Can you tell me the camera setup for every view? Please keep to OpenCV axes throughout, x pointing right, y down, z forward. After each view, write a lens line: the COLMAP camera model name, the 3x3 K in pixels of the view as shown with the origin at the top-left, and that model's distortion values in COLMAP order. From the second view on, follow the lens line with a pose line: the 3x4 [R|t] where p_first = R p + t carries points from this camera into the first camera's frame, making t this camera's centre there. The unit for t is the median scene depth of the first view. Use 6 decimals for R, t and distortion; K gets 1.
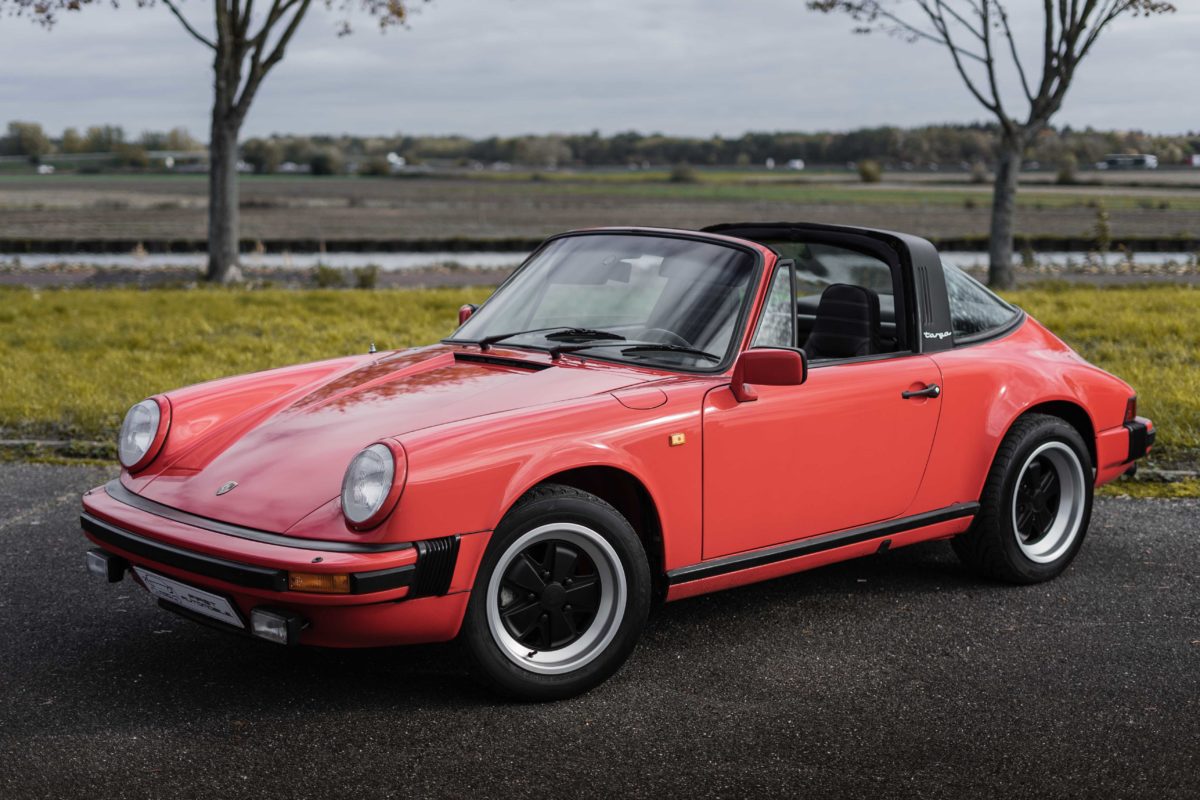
lens RADIAL K [[2009.0, 0, 600.0], [0, 2009.0, 400.0], [0, 0, 1]] dist [0.015146, -0.032695]
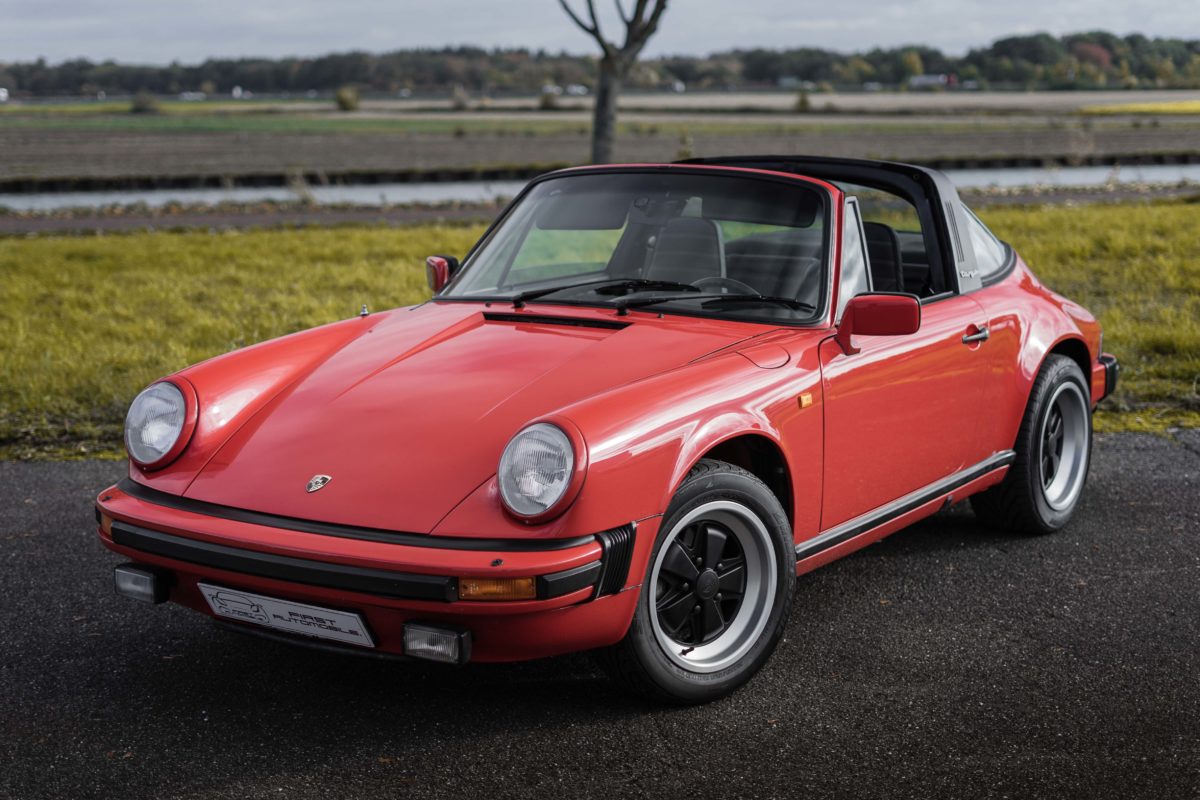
lens RADIAL K [[2114.9, 0, 600.0], [0, 2114.9, 400.0], [0, 0, 1]] dist [0.007031, 0.009839]
pose [[0.967132, -0.048758, 0.249557, -0.268425], [0.041767, 0.998574, 0.033239, -0.014788], [-0.250822, -0.021724, 0.967789, 0.100650]]
